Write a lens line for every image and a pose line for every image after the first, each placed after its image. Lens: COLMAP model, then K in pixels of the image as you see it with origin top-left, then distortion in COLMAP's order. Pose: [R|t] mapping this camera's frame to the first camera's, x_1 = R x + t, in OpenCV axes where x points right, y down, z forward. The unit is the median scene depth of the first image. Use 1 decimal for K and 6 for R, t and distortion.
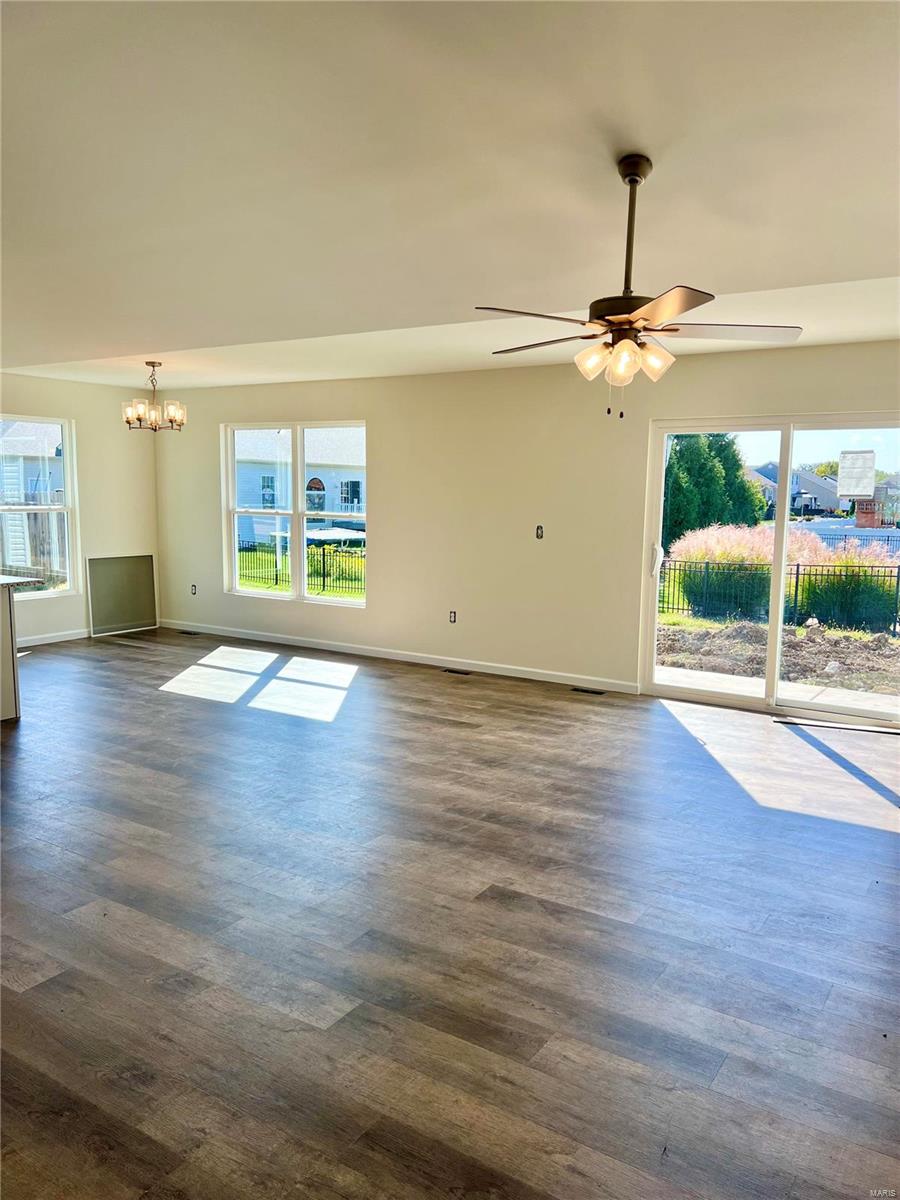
lens RADIAL K [[907.4, 0, 445.8], [0, 907.4, 603.4], [0, 0, 1]] dist [0.077262, -0.069940]
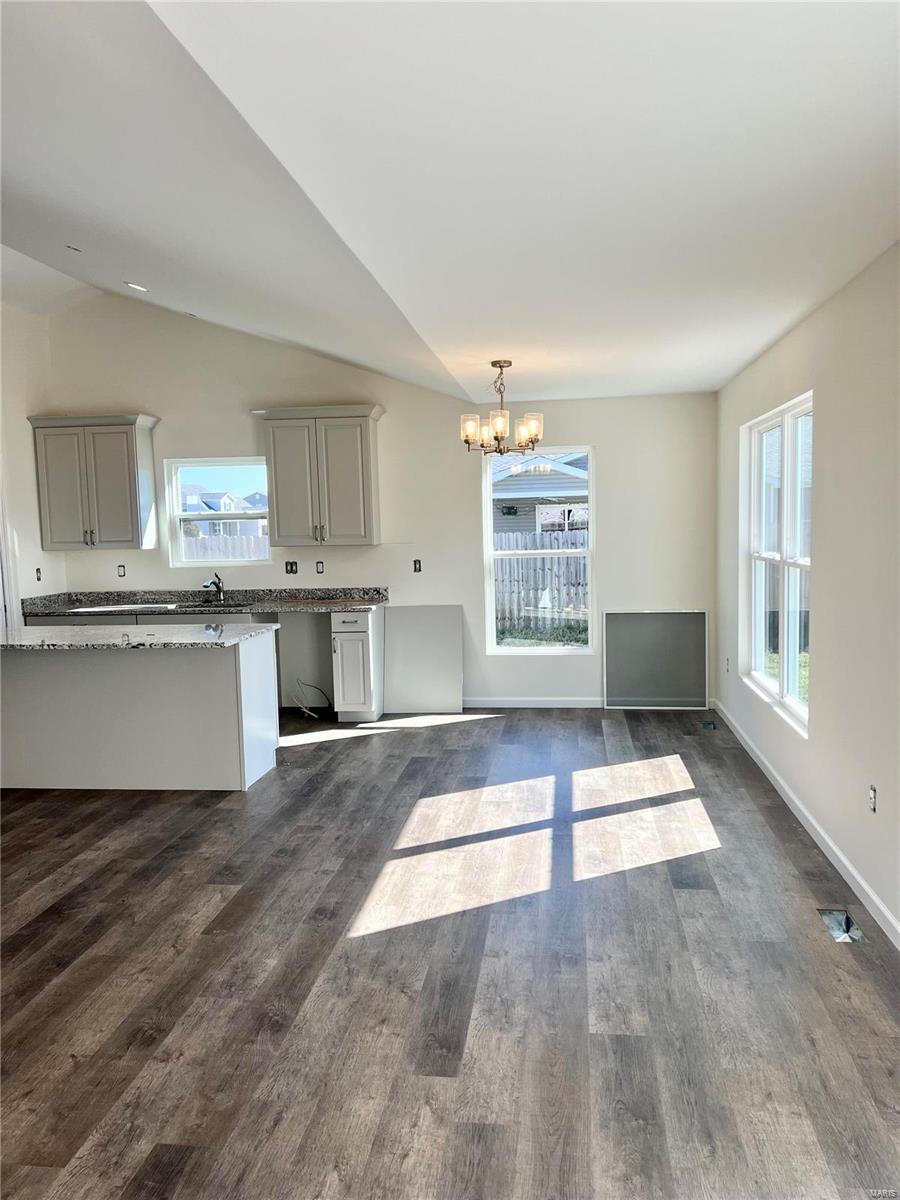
lens RADIAL K [[905.6, 0, 453.8], [0, 905.6, 608.8], [0, 0, 1]] dist [0.079811, -0.076420]
pose [[0.425003, 0.065549, -0.902815, 0.412462], [-0.082869, 0.996004, 0.033304, -0.099665], [0.901391, 0.060661, 0.428737, 0.779747]]
